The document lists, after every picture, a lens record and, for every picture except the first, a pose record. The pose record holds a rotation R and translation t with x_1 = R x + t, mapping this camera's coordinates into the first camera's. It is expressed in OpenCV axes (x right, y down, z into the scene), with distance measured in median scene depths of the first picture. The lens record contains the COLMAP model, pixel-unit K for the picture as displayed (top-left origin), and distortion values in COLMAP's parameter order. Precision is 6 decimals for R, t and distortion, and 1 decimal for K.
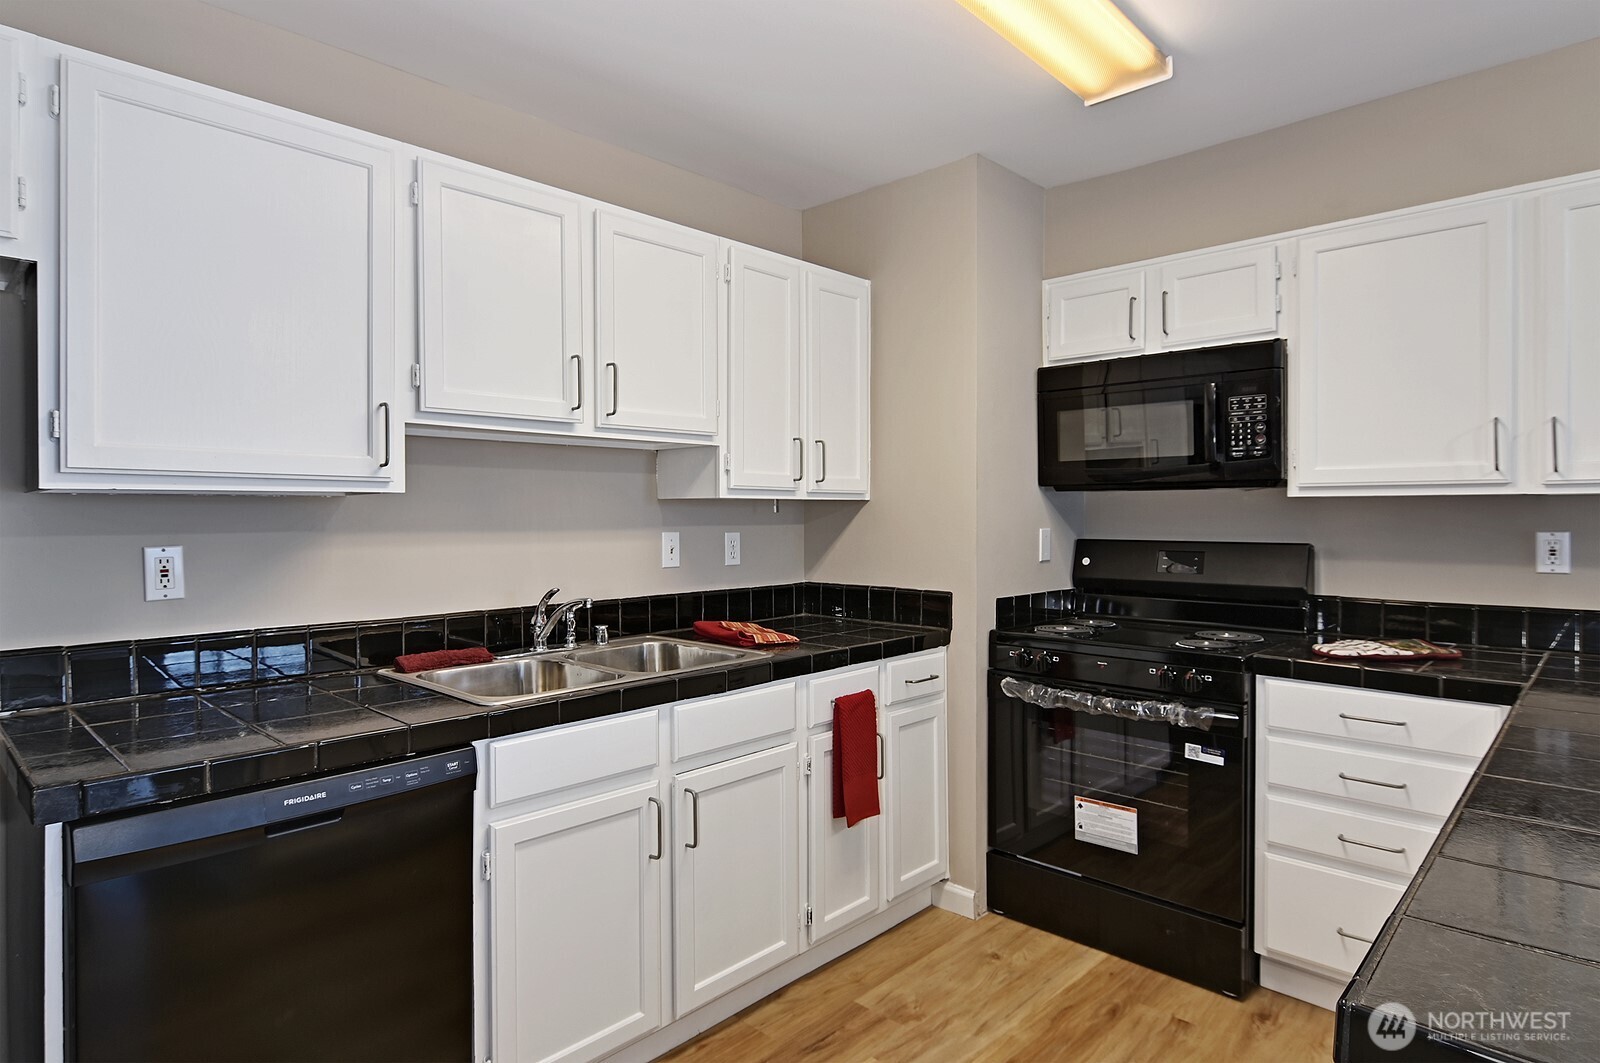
lens RADIAL K [[887.7, 0, 791.4], [0, 887.7, 520.8], [0, 0, 1]] dist [-0.010952, -0.000866]
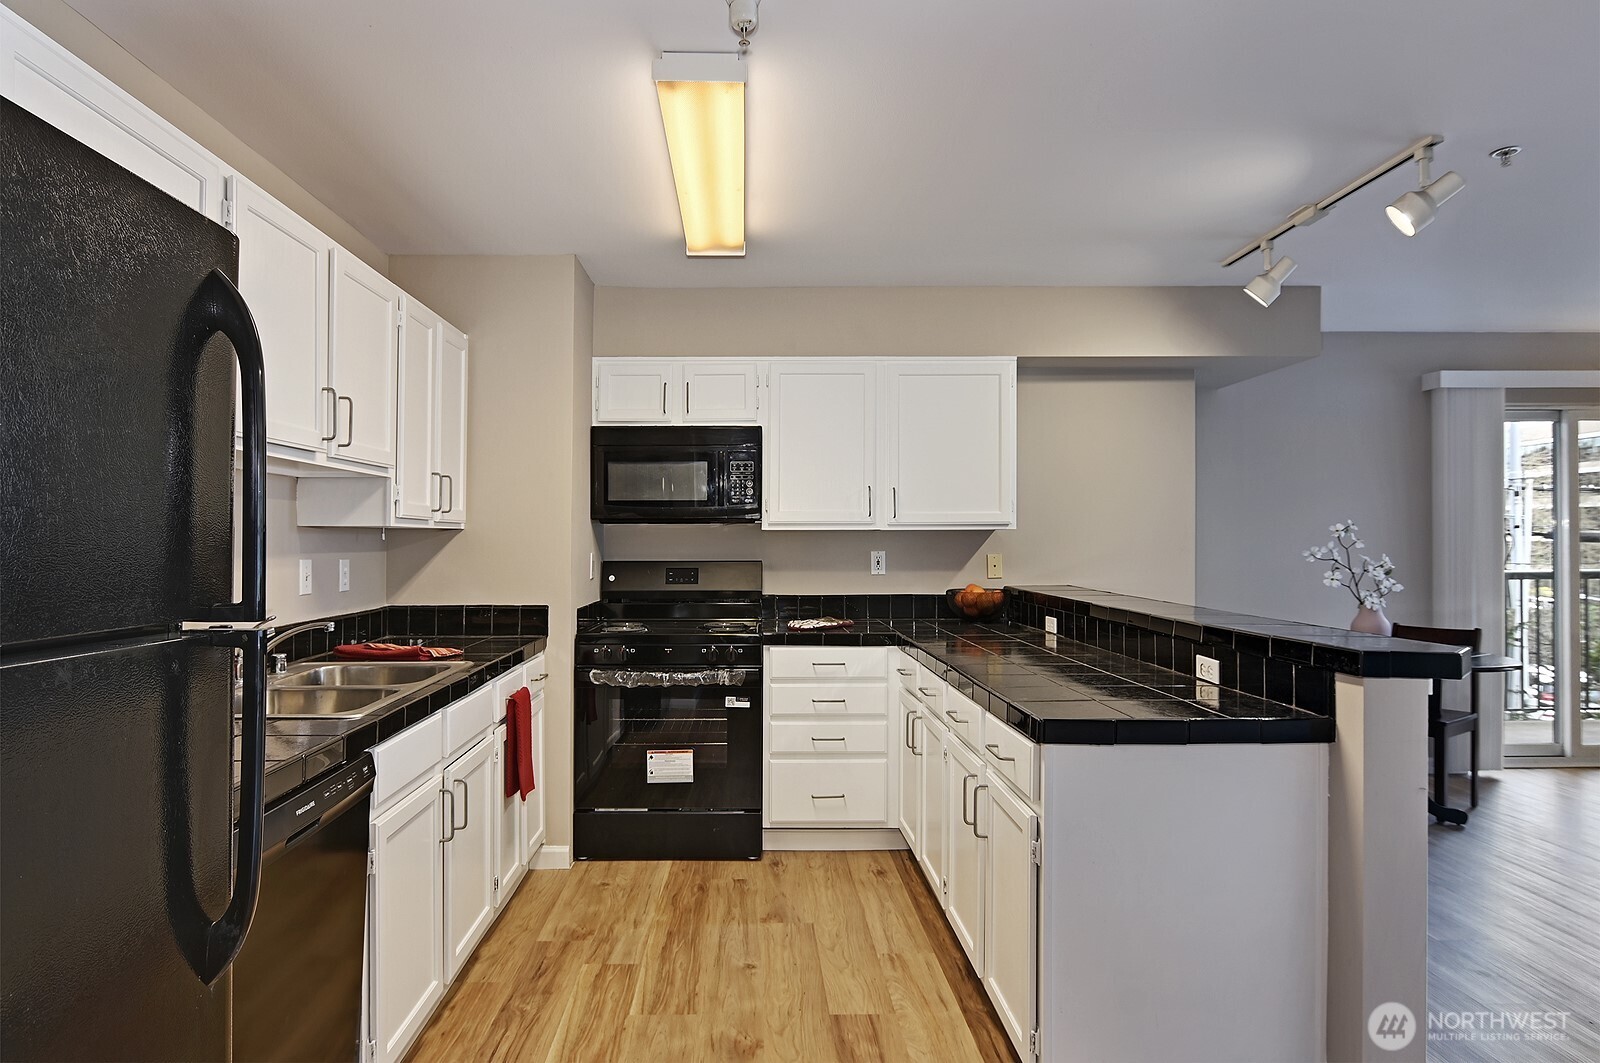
lens RADIAL K [[887.7, 0, 800.2], [0, 887.7, 539.4], [0, 0, 1]] dist [-0.010952, -0.000866]
pose [[0.679323, 0.001471, 0.733838, -0.535153], [0.006908, 0.999941, -0.008399, 0.002865], [-0.733807, 0.010775, 0.679273, -0.092320]]
